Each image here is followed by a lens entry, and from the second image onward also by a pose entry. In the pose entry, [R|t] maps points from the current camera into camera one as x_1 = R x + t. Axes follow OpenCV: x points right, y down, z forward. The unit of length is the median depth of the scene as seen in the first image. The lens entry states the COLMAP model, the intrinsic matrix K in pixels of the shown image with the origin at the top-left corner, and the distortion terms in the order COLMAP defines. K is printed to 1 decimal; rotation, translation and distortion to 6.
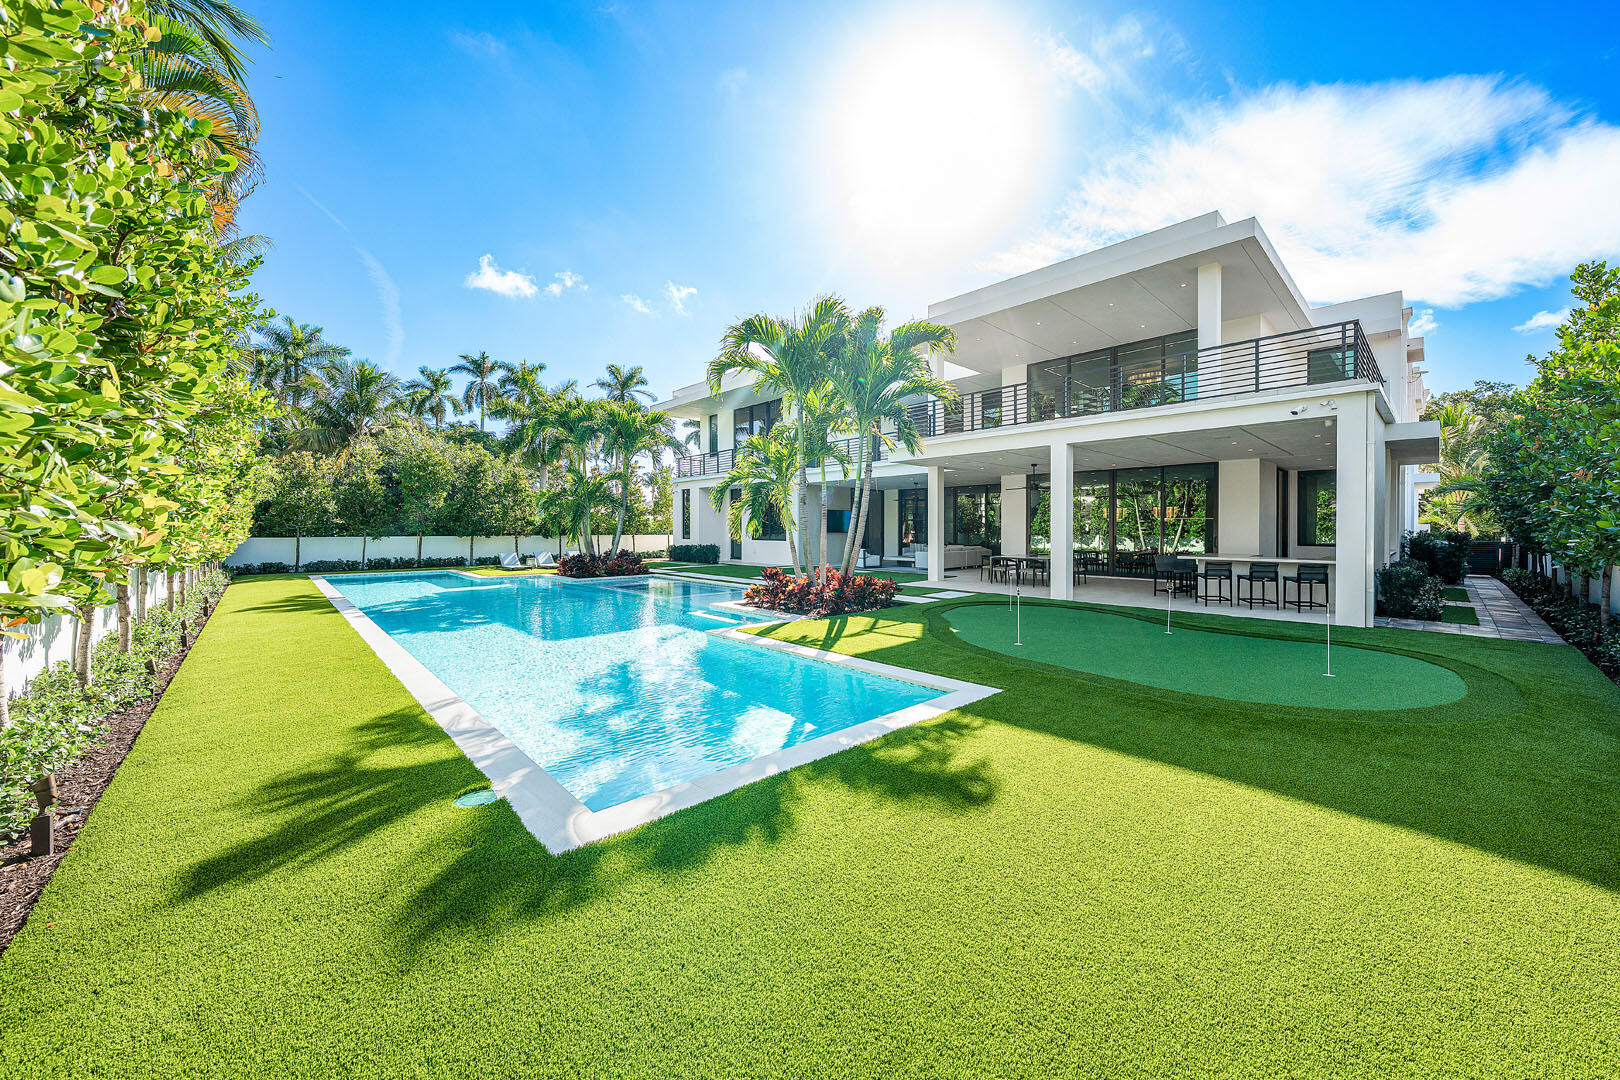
lens RADIAL K [[590.0, 0, 809.8], [0, 590.0, 536.5], [0, 0, 1]] dist [0.013303, -0.000052]
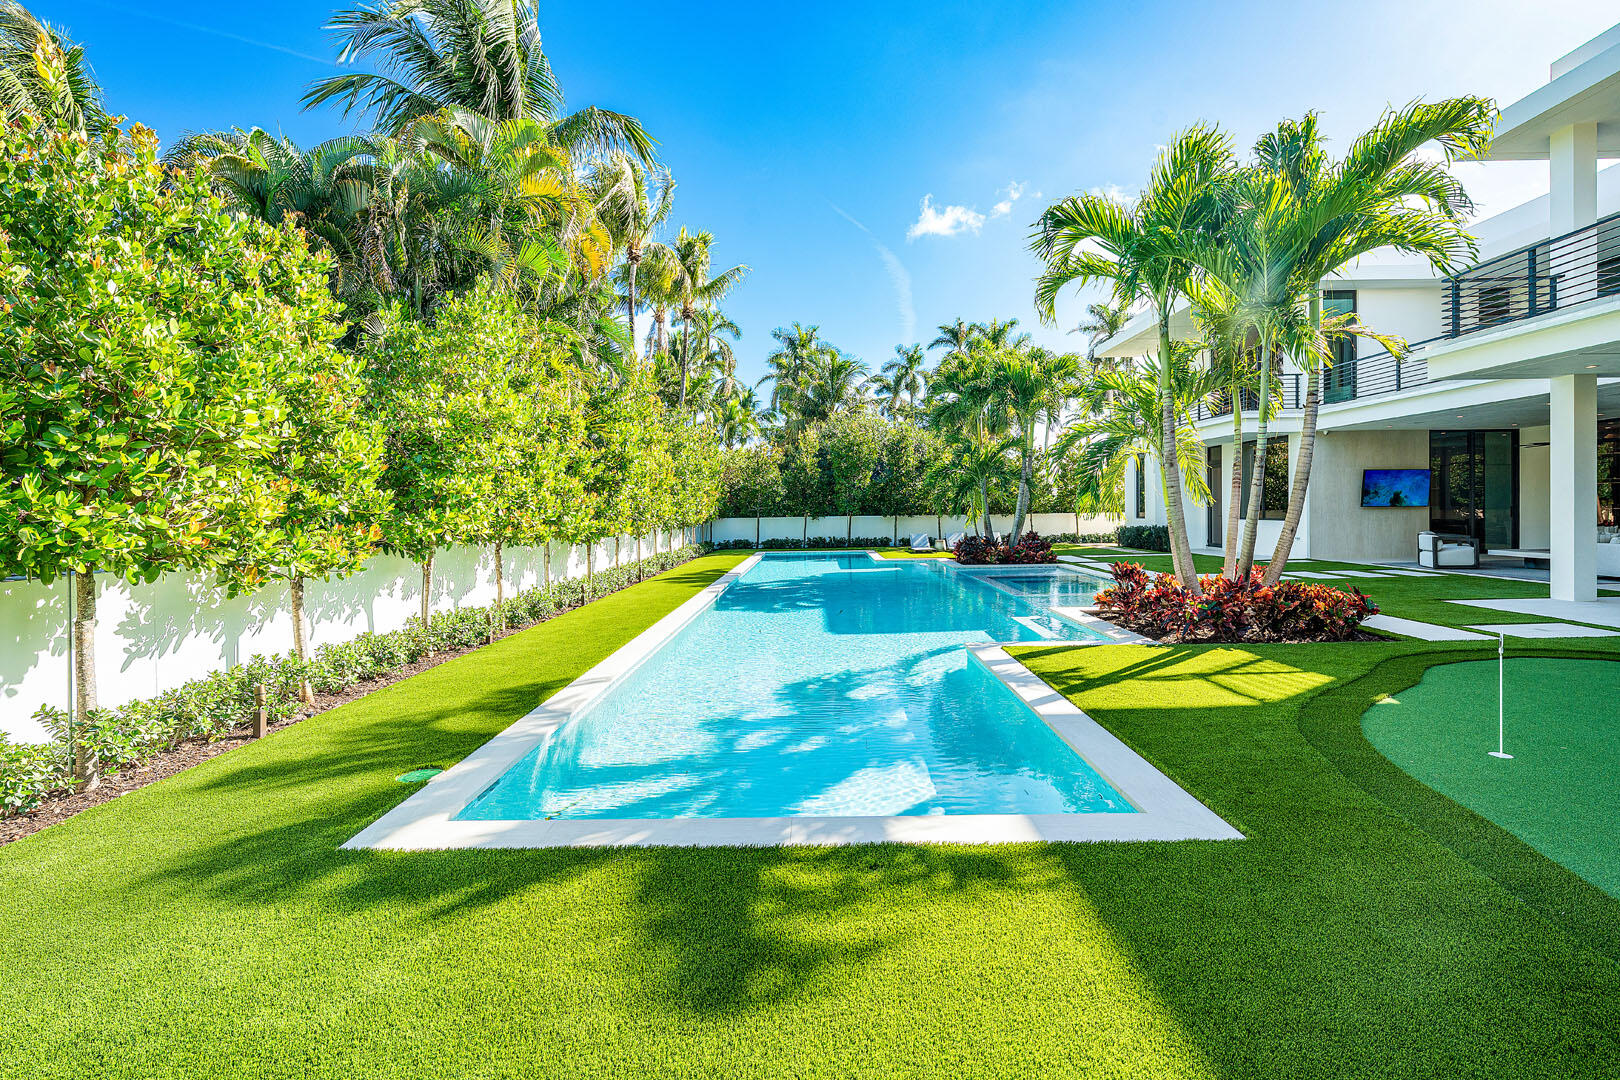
lens RADIAL K [[704.3, 0, 810.9], [0, 704.3, 513.6], [0, 0, 1]] dist [-0.003688, -0.000266]
pose [[0.729097, -0.007204, -0.684373, 0.142422], [0.006740, 0.999972, -0.003346, -0.001699], [0.684377, -0.002173, 0.729125, 0.103190]]
